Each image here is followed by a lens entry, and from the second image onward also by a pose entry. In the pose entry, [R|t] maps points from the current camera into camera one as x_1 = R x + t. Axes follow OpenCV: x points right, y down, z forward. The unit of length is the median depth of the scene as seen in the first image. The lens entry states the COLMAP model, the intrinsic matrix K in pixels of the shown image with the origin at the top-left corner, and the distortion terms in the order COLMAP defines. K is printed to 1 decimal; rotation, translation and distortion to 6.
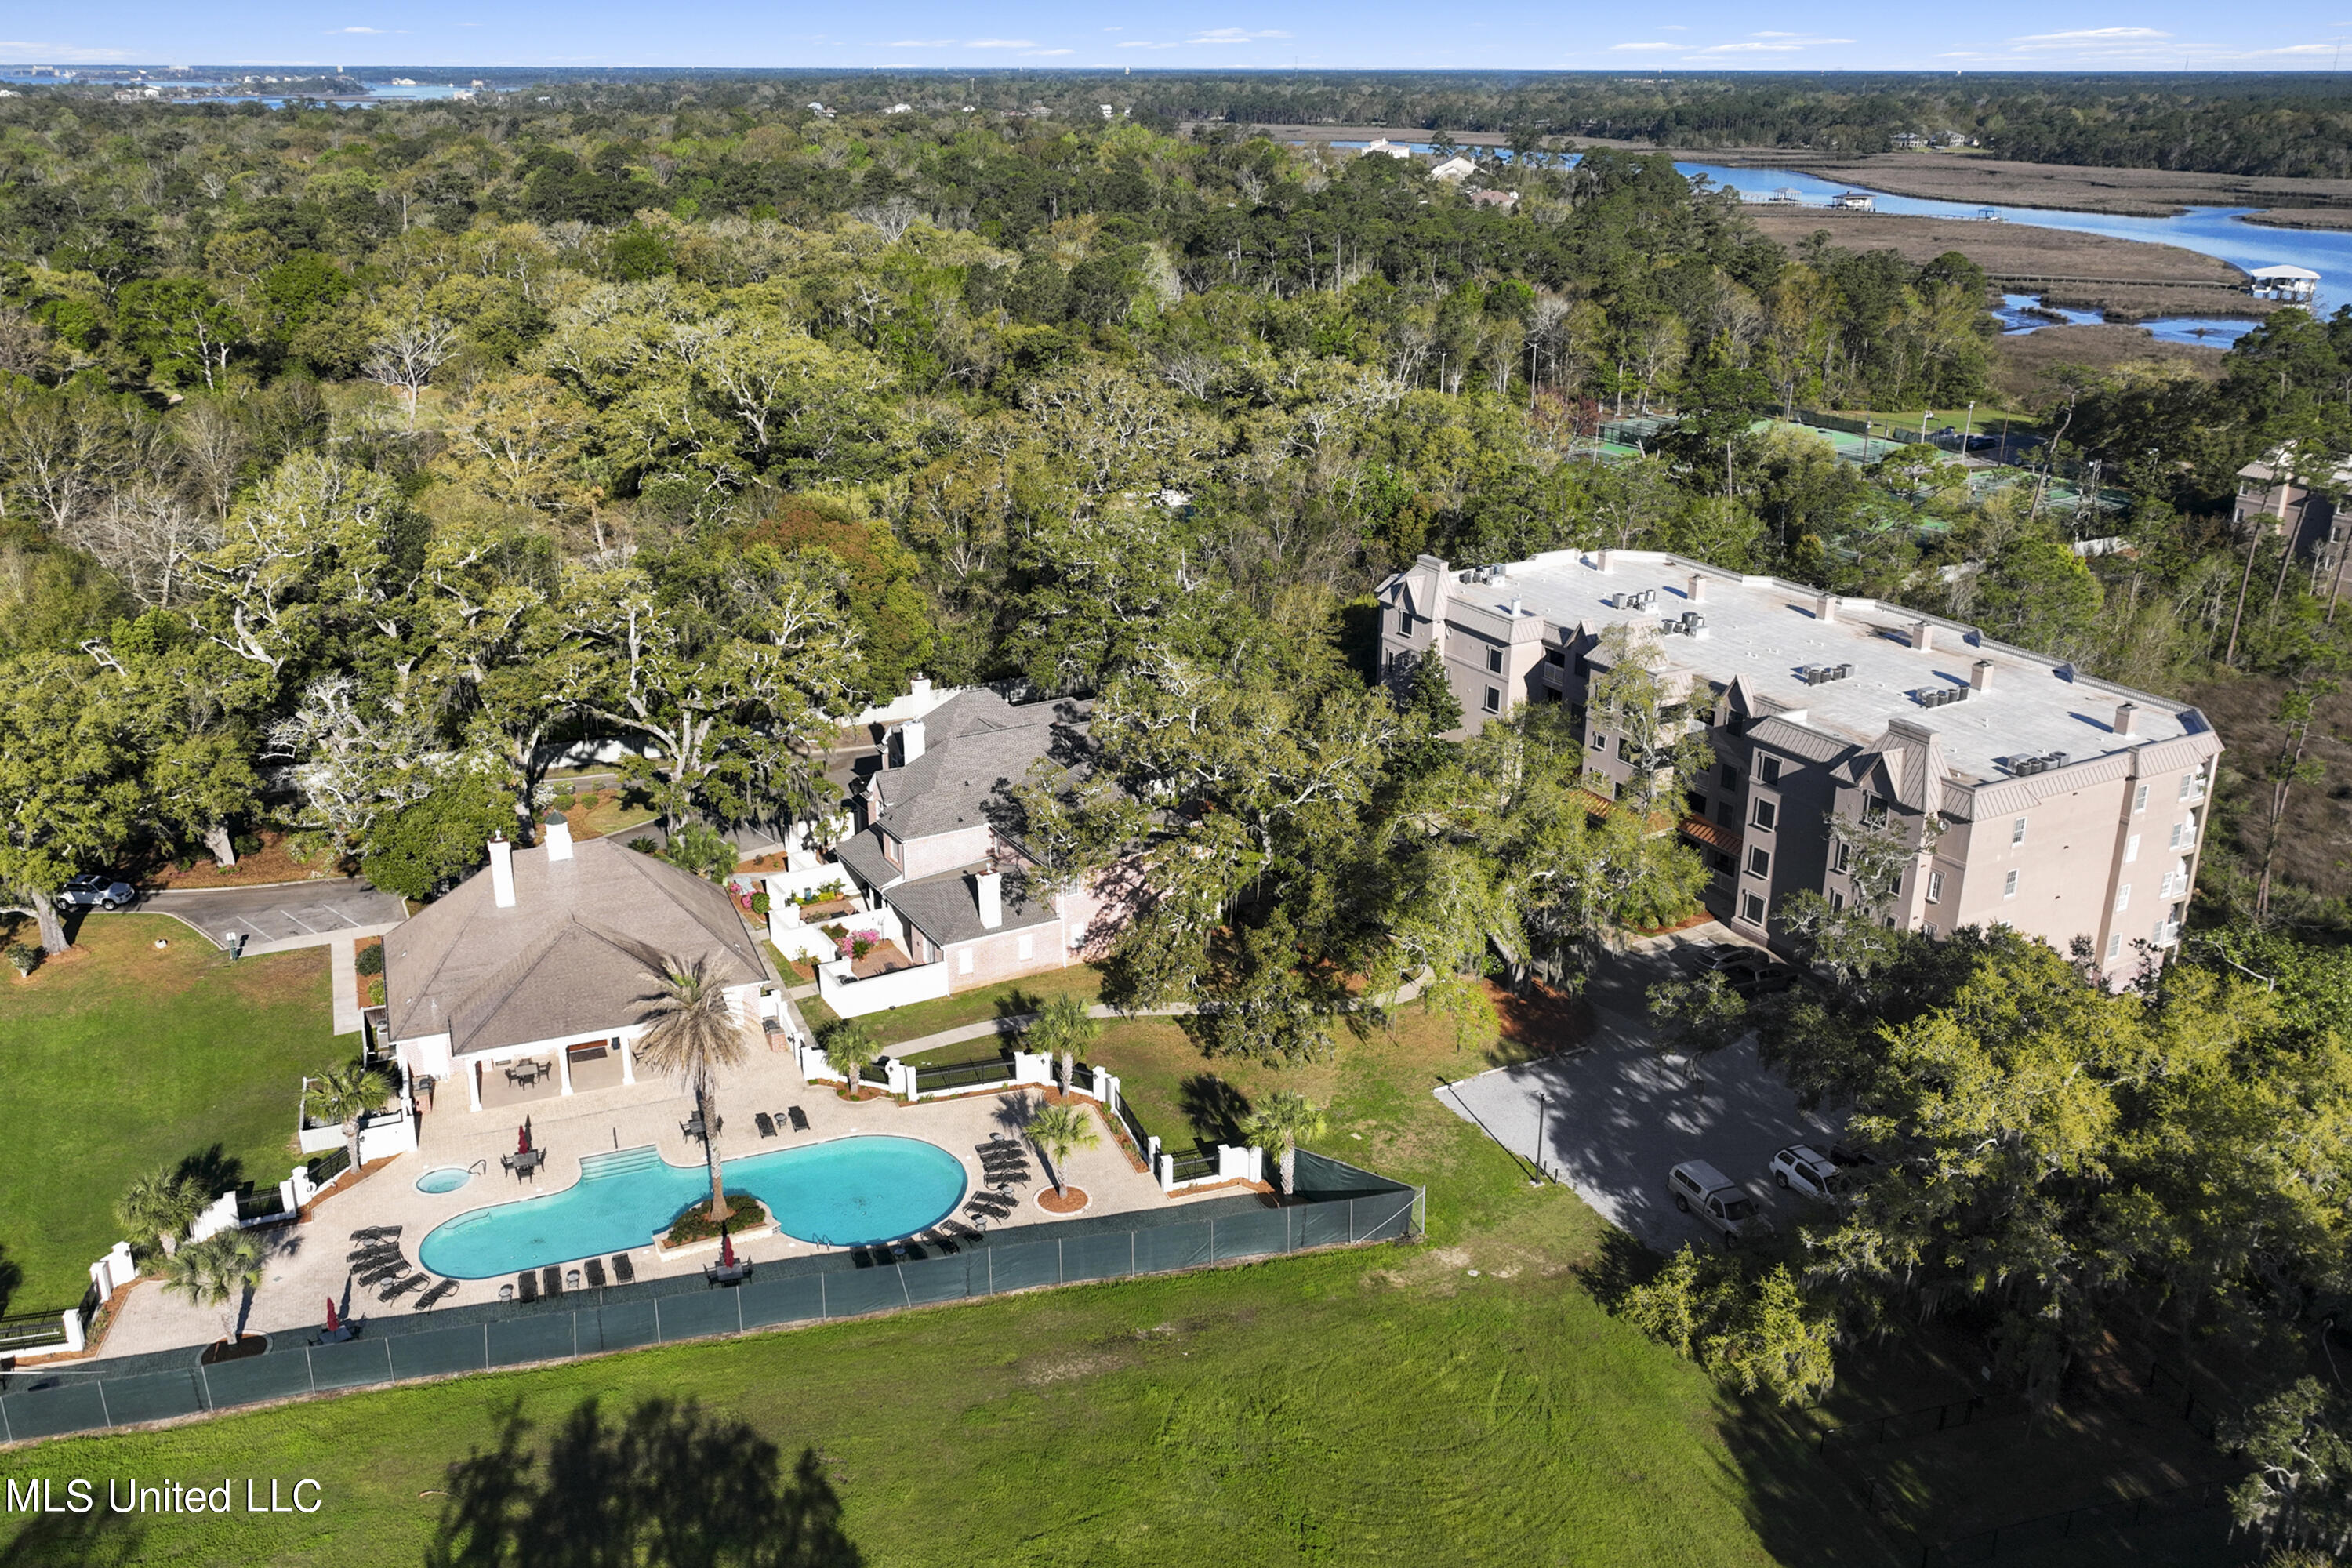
lens RADIAL K [[1954.6, 0, 1173.7], [0, 1954.6, 777.8], [0, 0, 1]] dist [-0.007343, -0.001446]
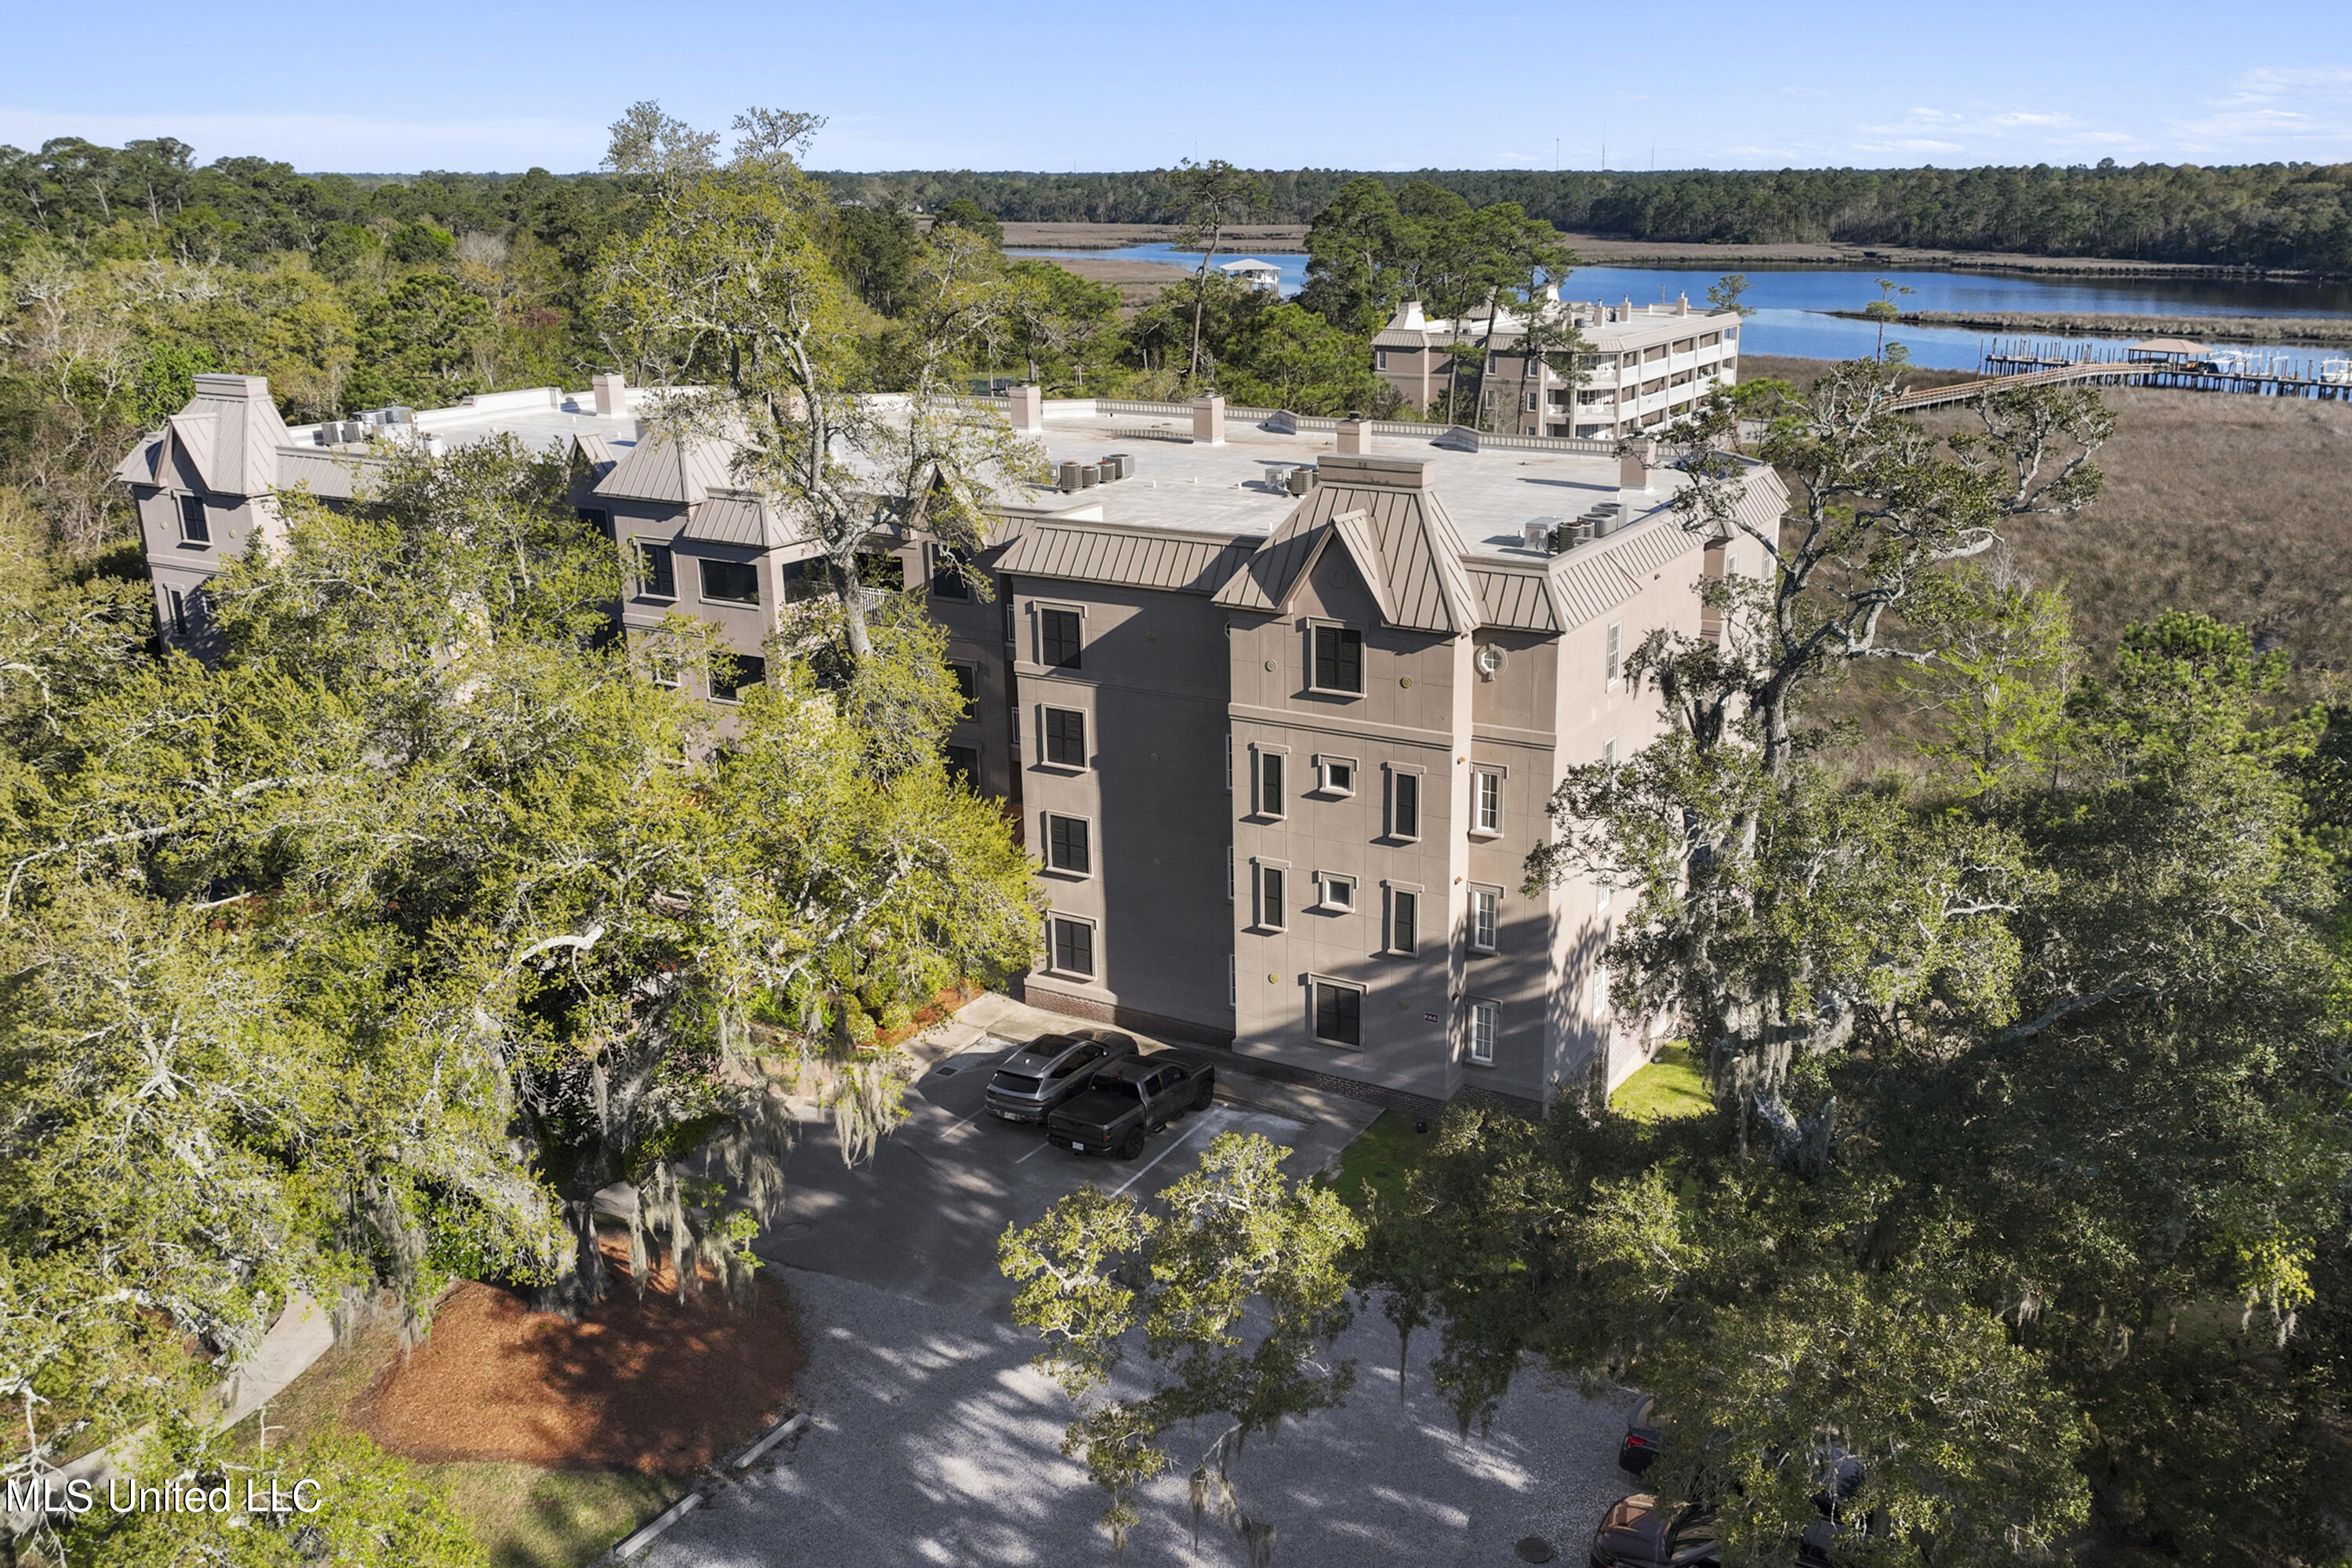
lens RADIAL K [[1954.6, 0, 1316.4], [0, 1954.6, 802.7], [0, 0, 1]] dist [-0.007343, -0.001446]
pose [[0.840929, -0.168620, 0.514205, 0.123860], [0.187895, 0.982078, 0.014766, 0.040737], [-0.507479, 0.084200, 0.857540, 0.623405]]
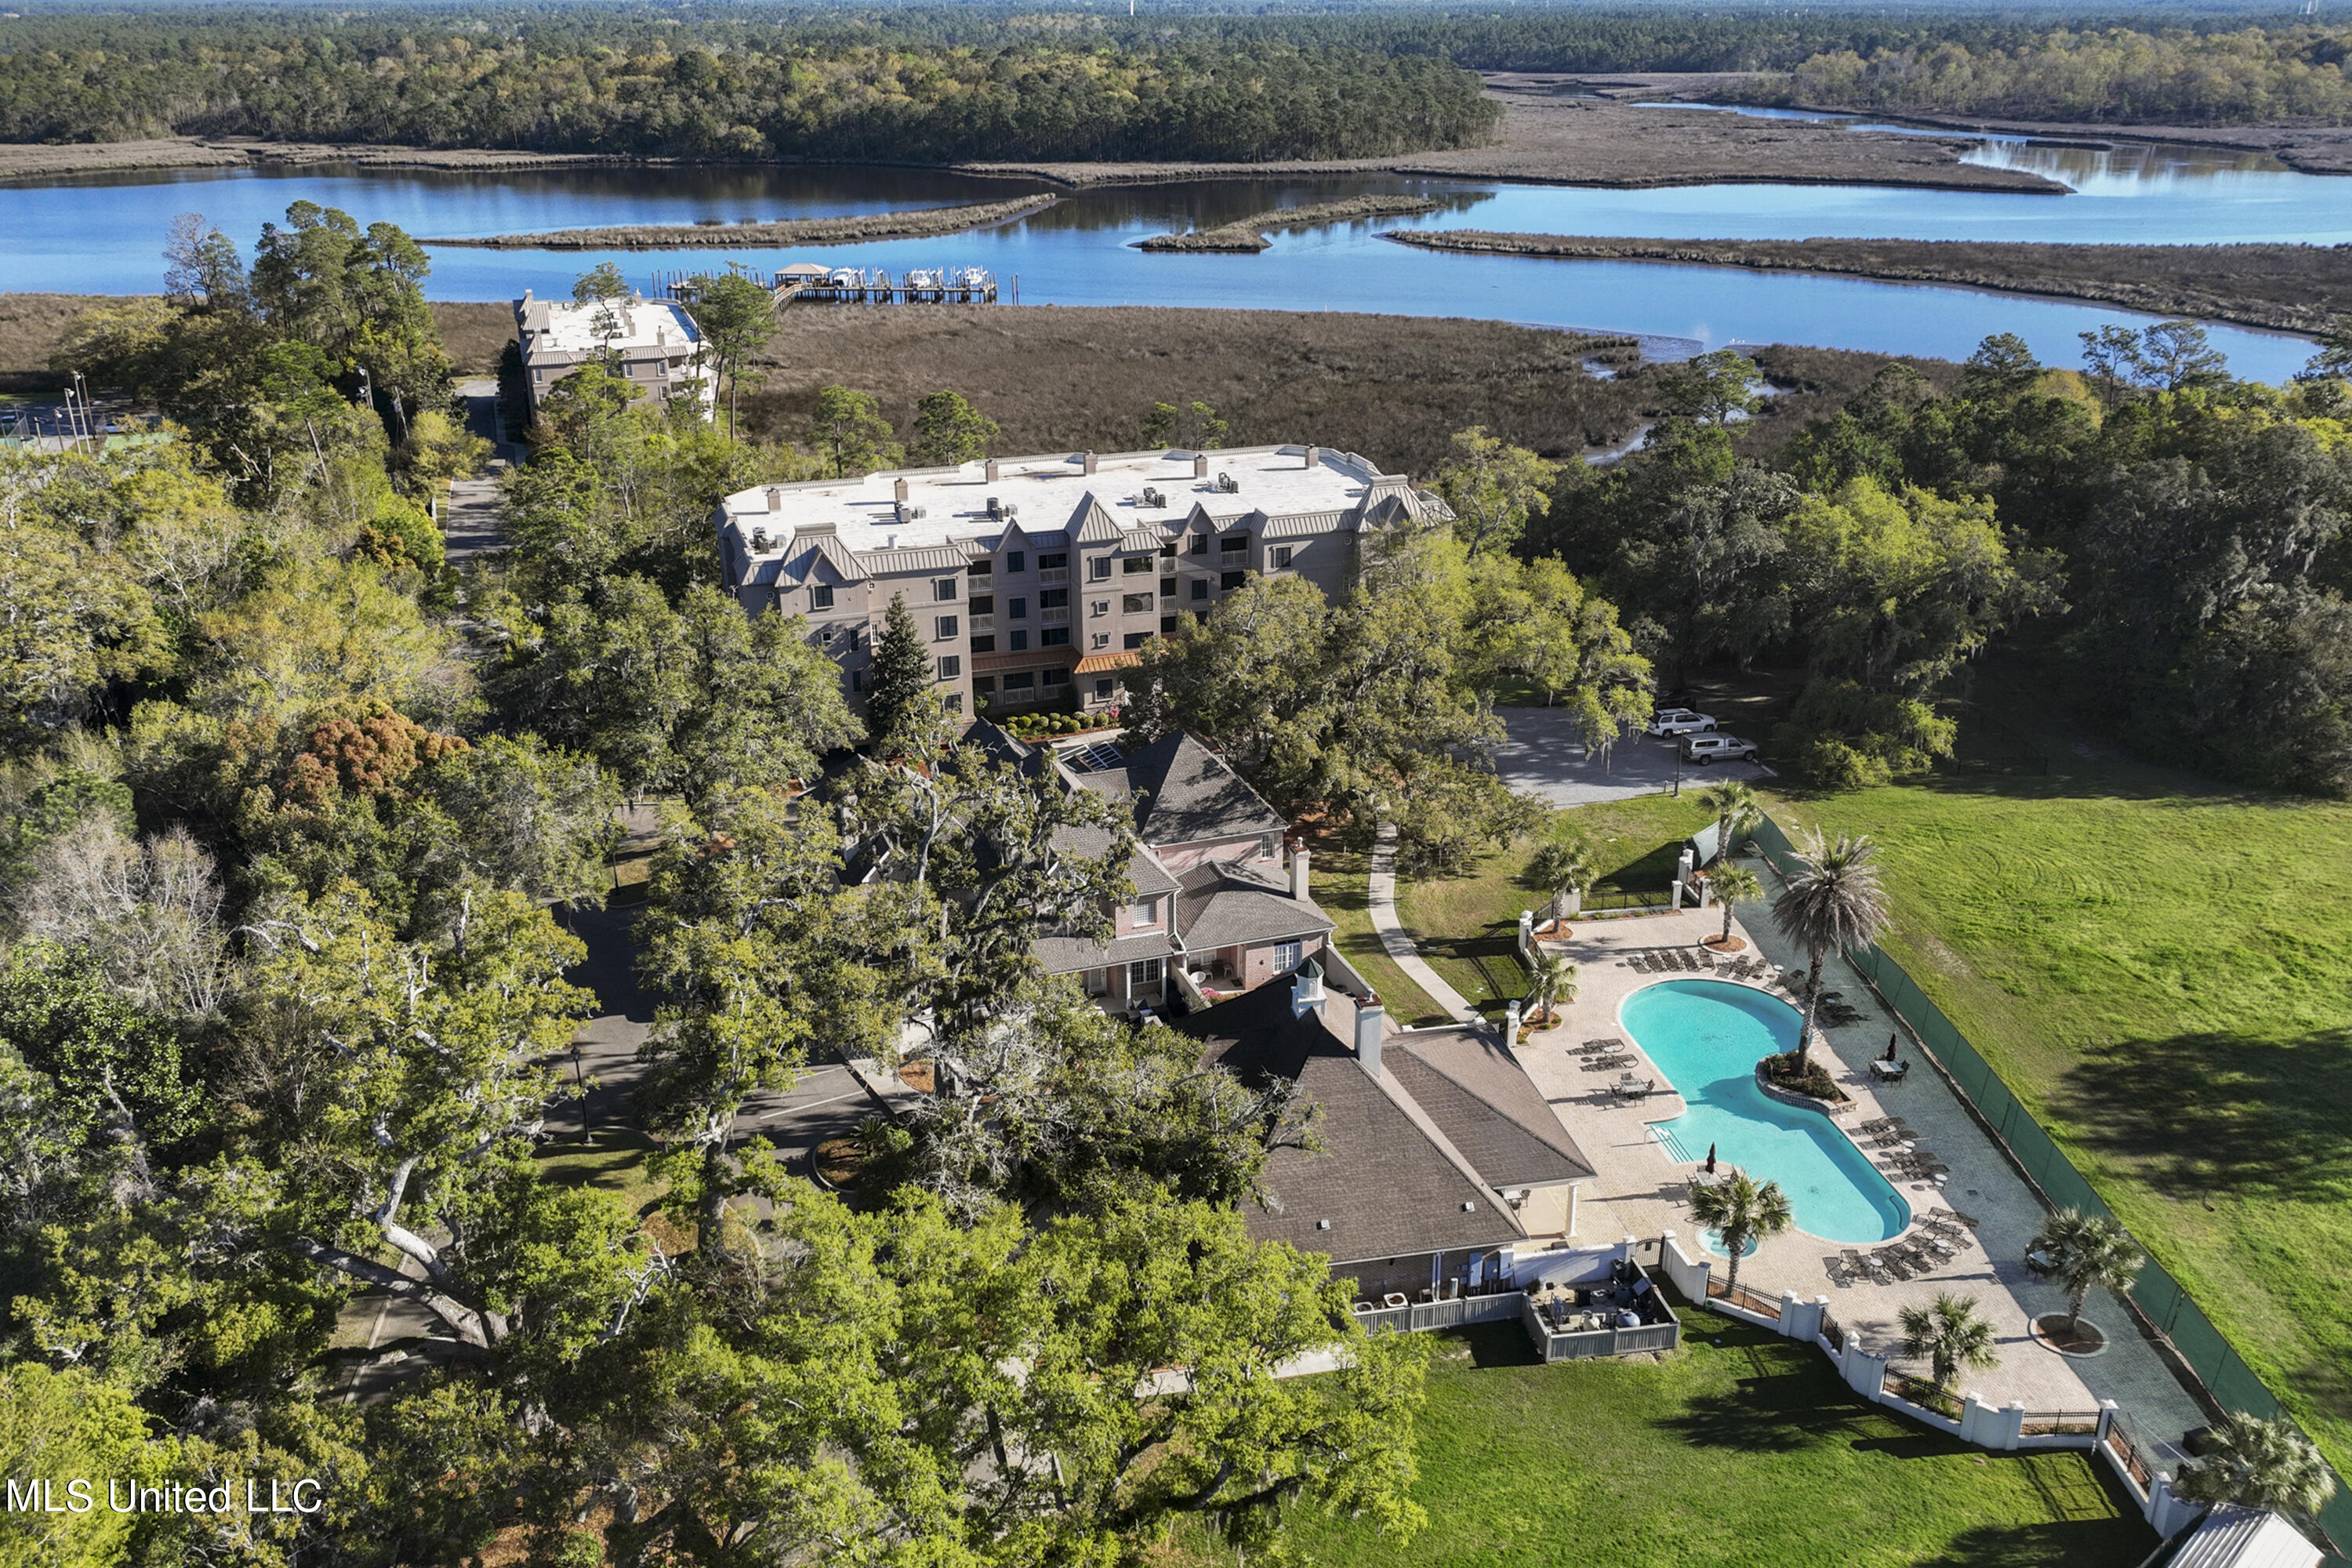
lens RADIAL K [[1954.6, 0, 1172.3], [0, 1954.6, 778.8], [0, 0, 1]] dist [-0.007343, -0.001446]
pose [[0.192228, -0.367269, 0.910034, -1.003165], [0.334811, 0.896233, 0.290977, -0.293211], [-0.922469, 0.248755, 0.295247, 0.774900]]
